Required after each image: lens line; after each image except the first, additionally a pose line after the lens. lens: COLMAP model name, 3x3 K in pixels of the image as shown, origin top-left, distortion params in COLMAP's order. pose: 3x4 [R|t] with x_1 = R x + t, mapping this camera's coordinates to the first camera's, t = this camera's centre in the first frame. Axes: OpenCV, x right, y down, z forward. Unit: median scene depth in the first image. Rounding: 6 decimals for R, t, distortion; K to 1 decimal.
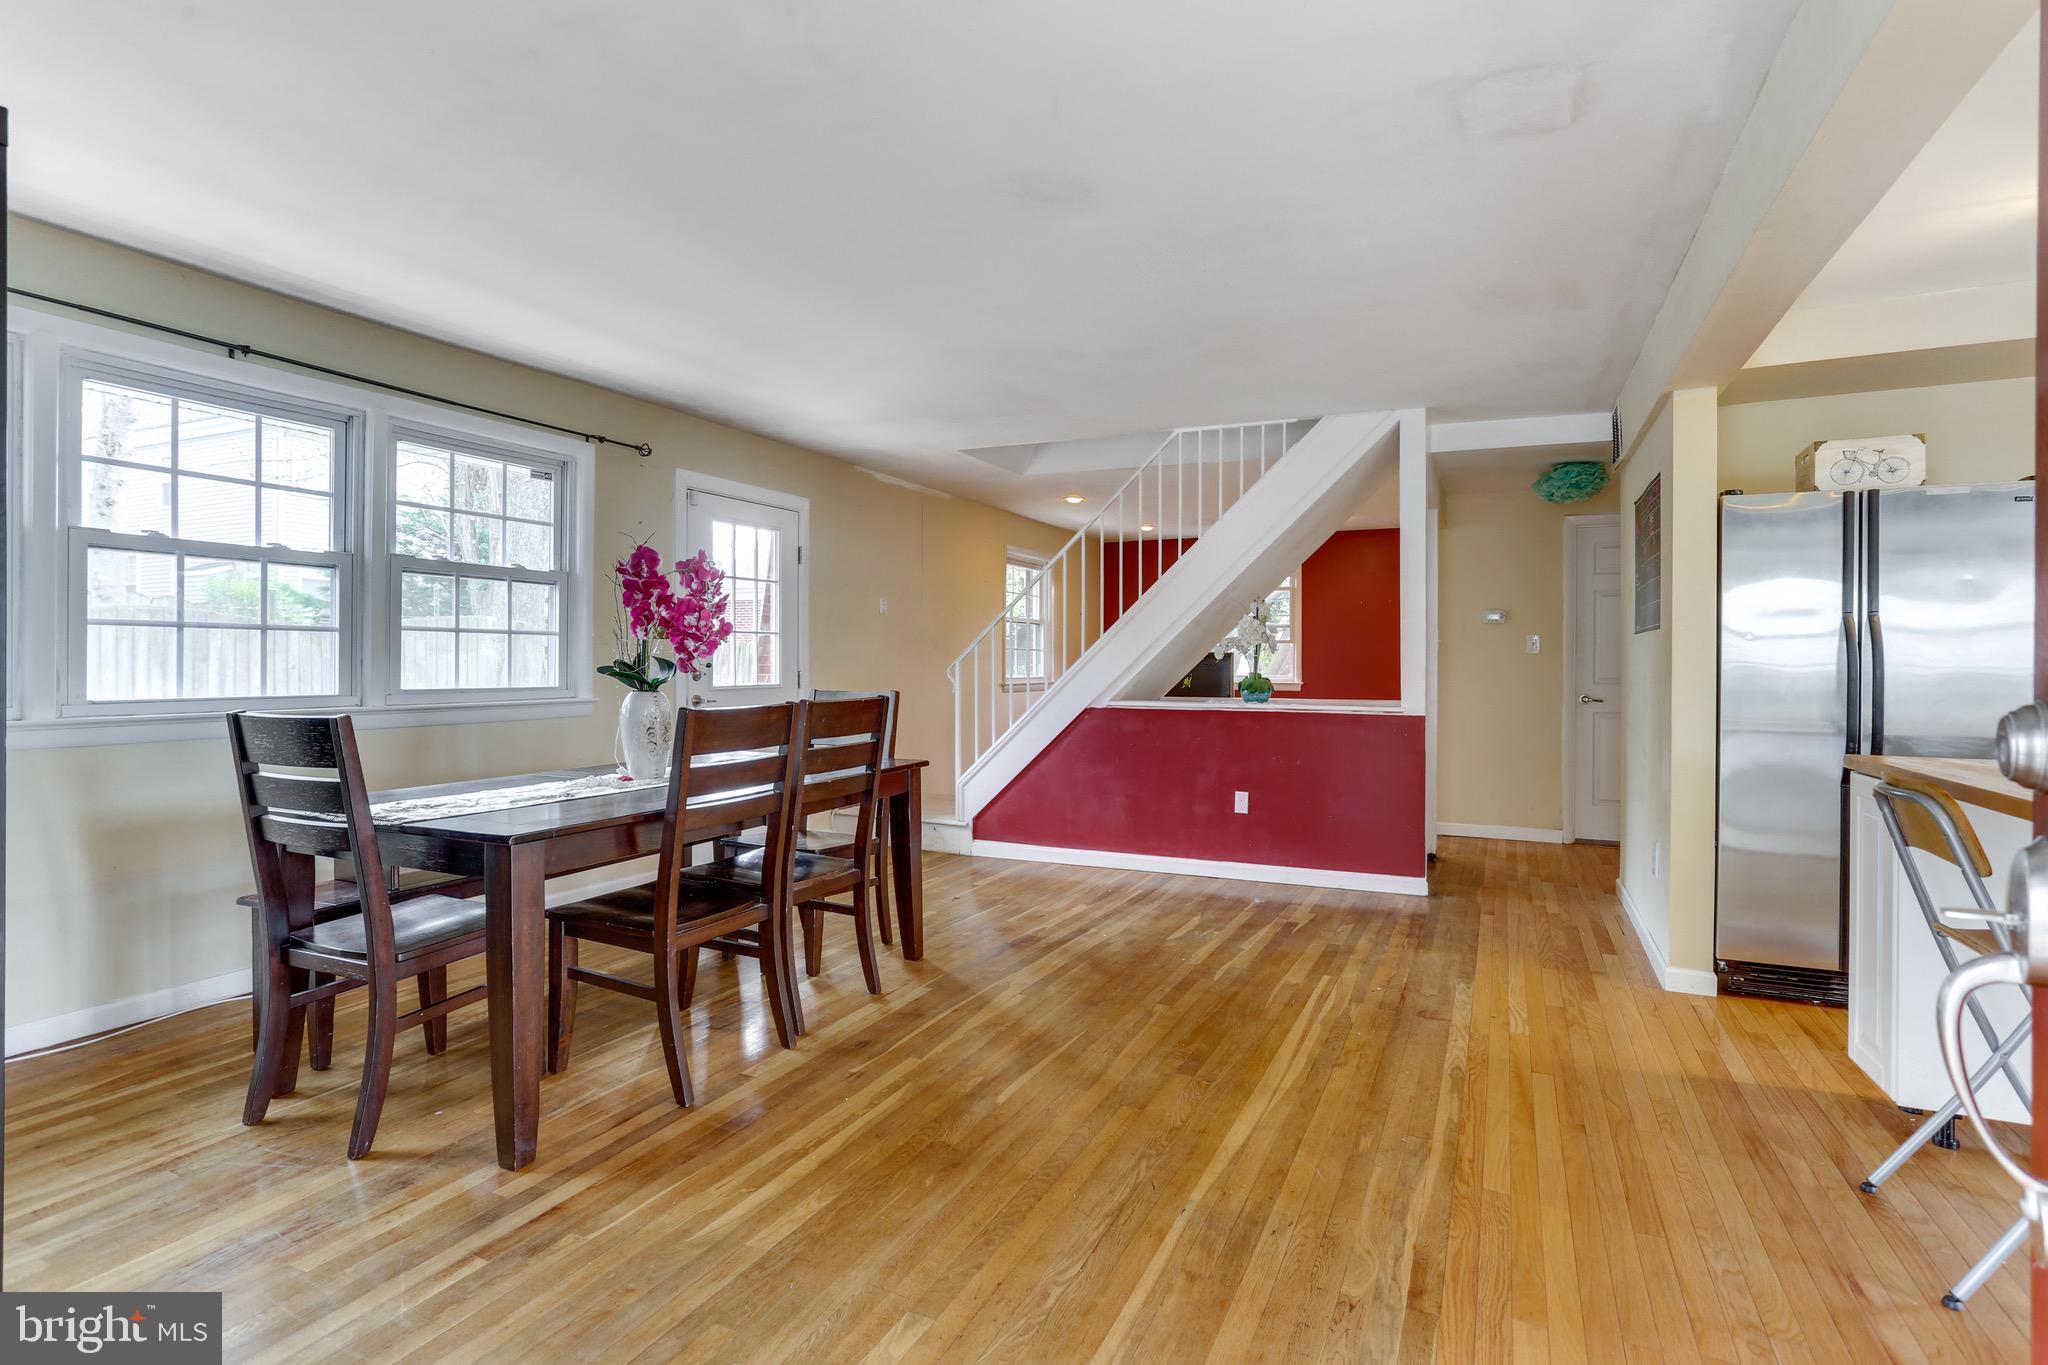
lens RADIAL K [[1039.0, 0, 1023.8], [0, 1039.0, 672.5], [0, 0, 1]] dist [-0.045373, 0.027433]
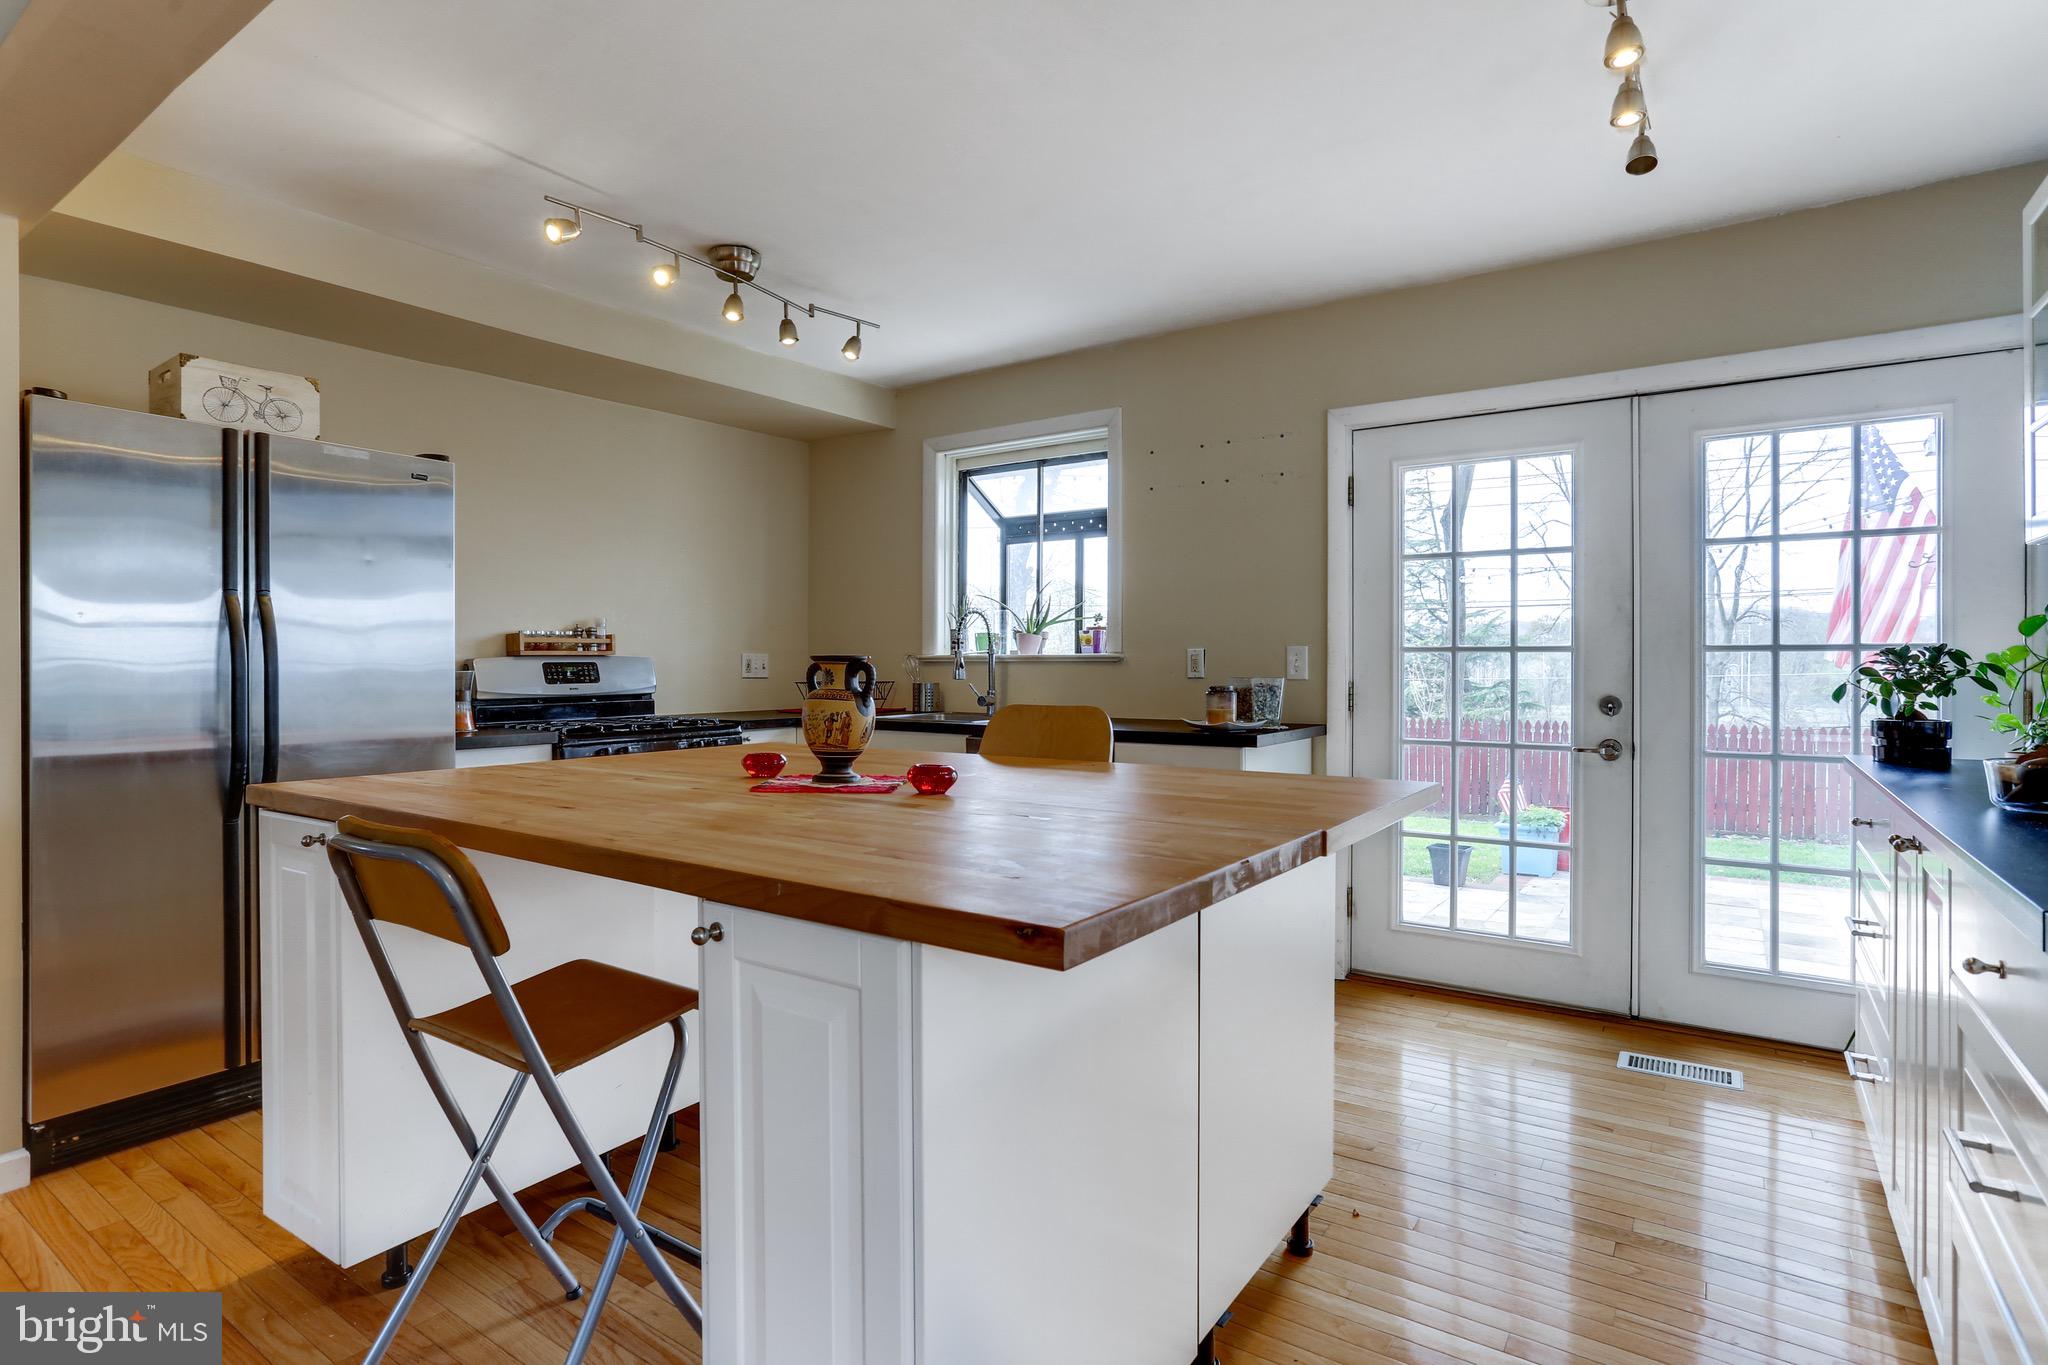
lens RADIAL K [[1010.5, 0, 1084.6], [0, 1010.5, 664.3], [0, 0, 1]] dist [-0.011163, 0.001720]
pose [[0.143477, -0.003473, 0.989648, 0.169103], [0.004089, 0.999987, 0.002916, -0.002757], [-0.989645, 0.003628, 0.143489, 0.276378]]
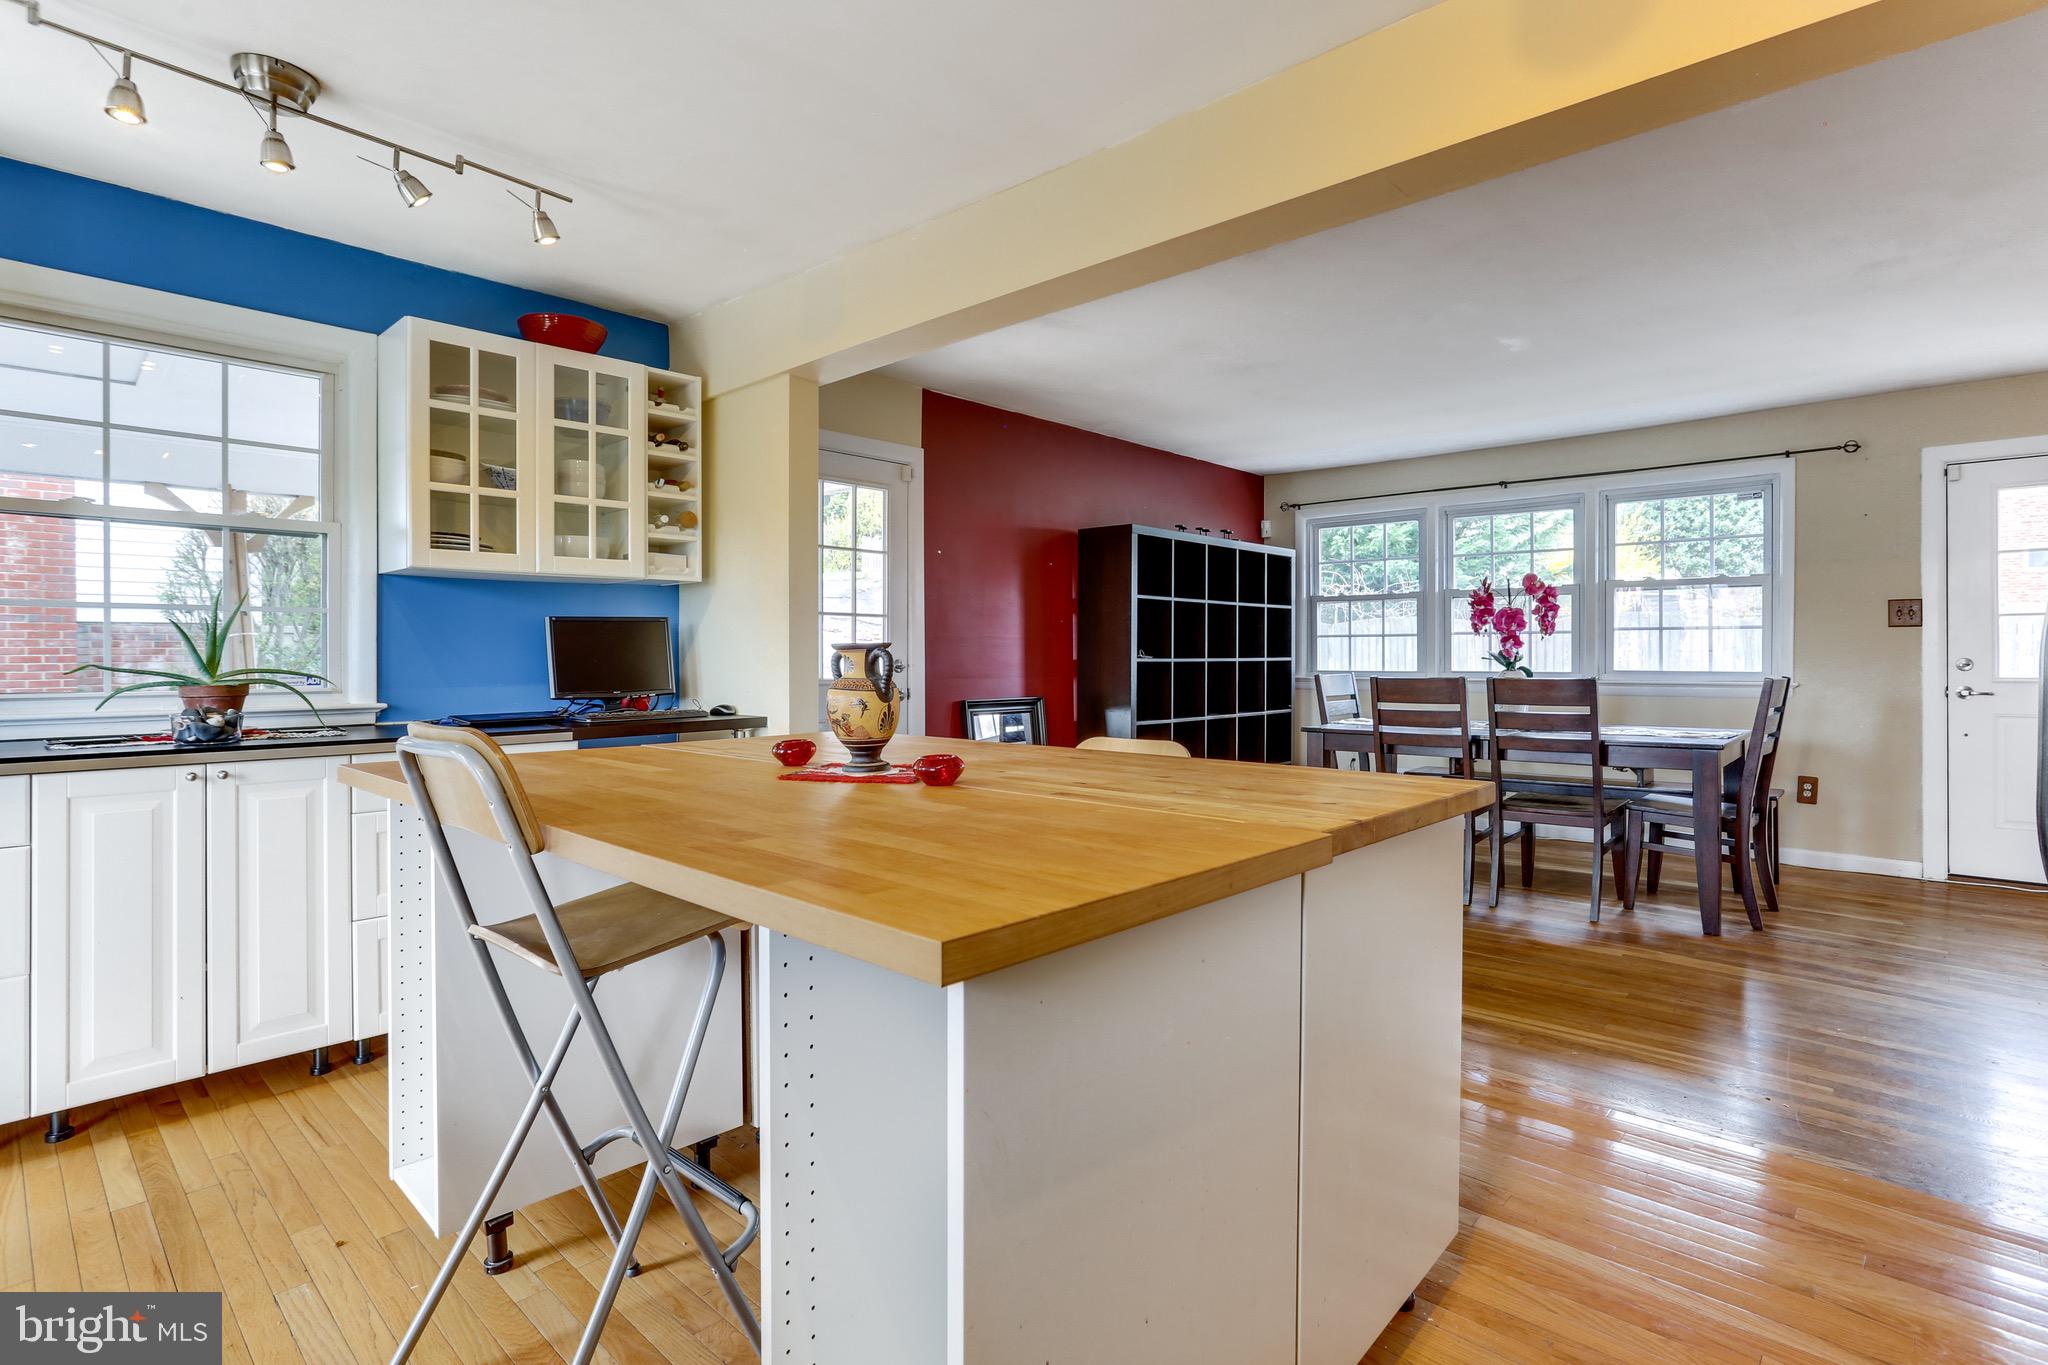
lens RADIAL K [[1014.6, 0, 1058.7], [0, 1014.6, 660.4], [0, 0, 1]] dist [-0.023766, 0.000452]
pose [[-0.283559, 0.001946, -0.958953, 1.235747], [-0.005207, 0.999980, 0.003569, 0.001762], [0.958941, 0.006005, -0.283543, 0.765946]]
